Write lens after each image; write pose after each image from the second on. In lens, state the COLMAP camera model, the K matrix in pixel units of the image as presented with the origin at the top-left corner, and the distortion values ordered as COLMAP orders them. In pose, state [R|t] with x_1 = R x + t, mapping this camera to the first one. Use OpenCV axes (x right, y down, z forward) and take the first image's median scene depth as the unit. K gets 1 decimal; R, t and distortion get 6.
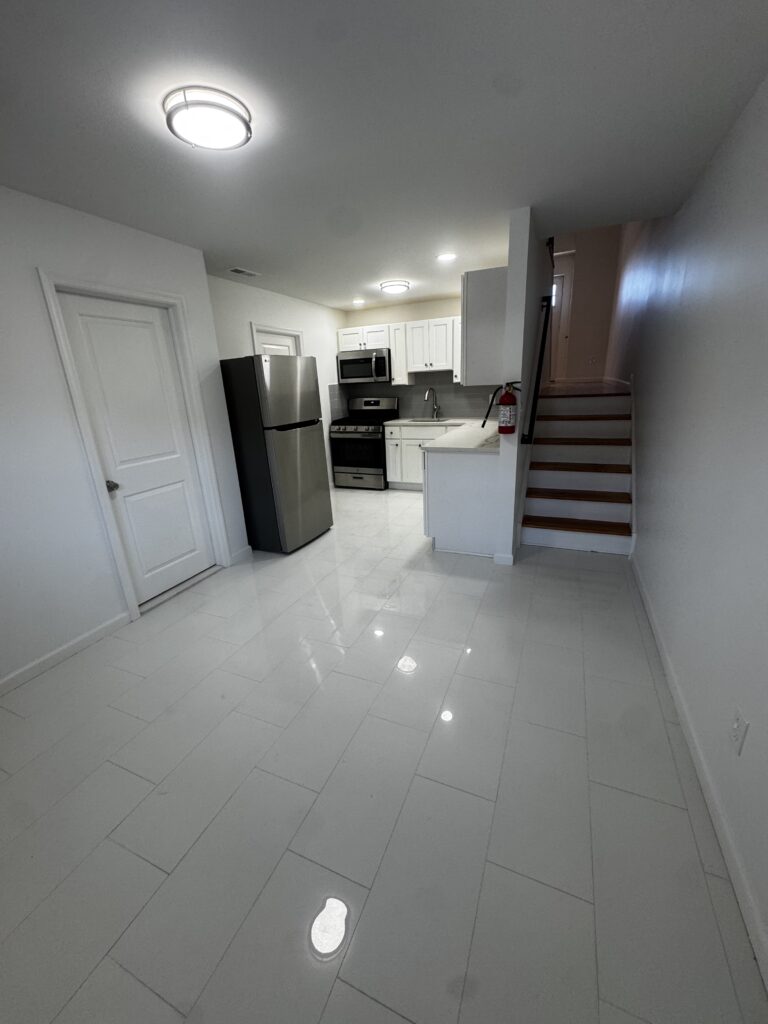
lens RADIAL K [[409.3, 0, 382.7], [0, 409.3, 511.7], [0, 0, 1]] dist [-0.004001, 0.000360]
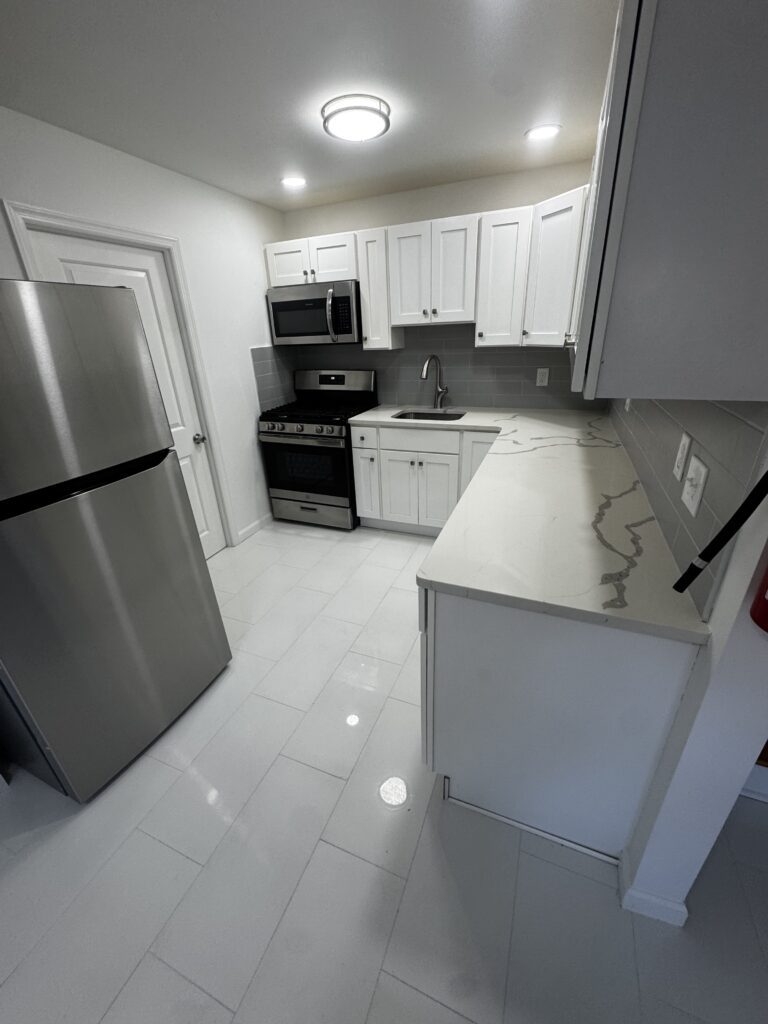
lens RADIAL K [[409.3, 0, 383.3], [0, 409.3, 511.2], [0, 0, 1]] dist [-0.004001, 0.000360]
pose [[0.999753, -0.004817, 0.021683, 0.036640], [0.002427, 0.994047, 0.108923, -0.149750], [-0.022079, -0.108844, 0.993814, 0.416258]]
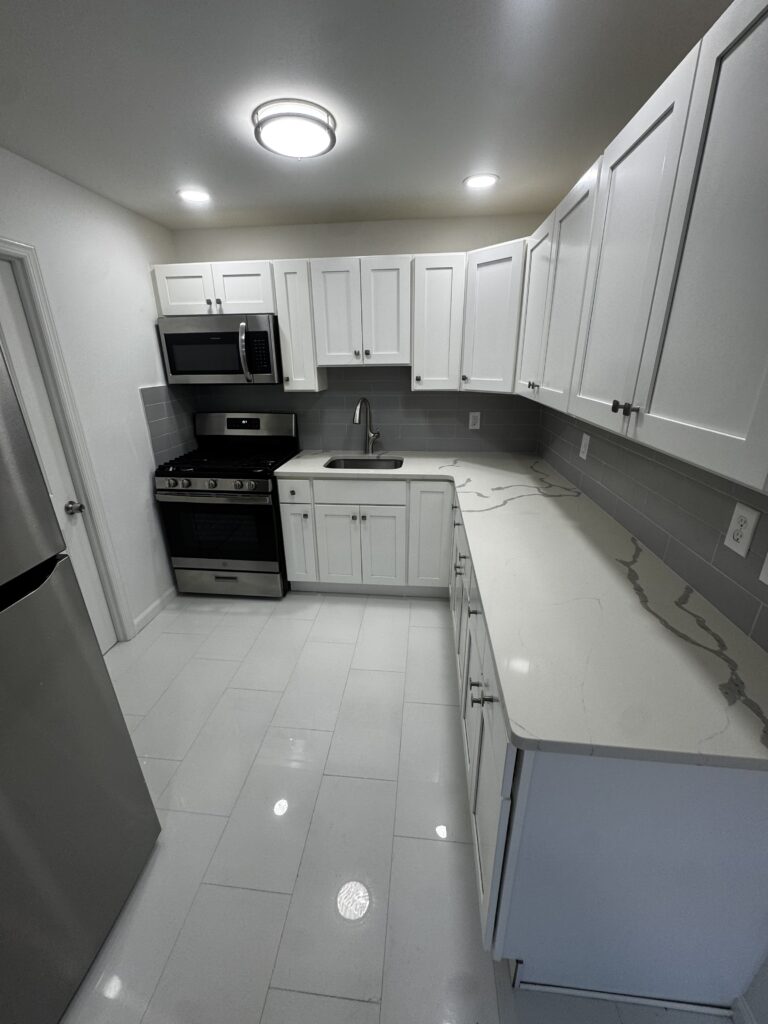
lens RADIAL K [[409.3, 0, 382.5], [0, 409.3, 511.1], [0, 0, 1]] dist [-0.004001, 0.000360]
pose [[0.952358, -0.074063, 0.295854, -0.021601], [0.062203, 0.996845, 0.049312, -0.182633], [-0.298572, -0.028560, 0.953960, 0.491497]]
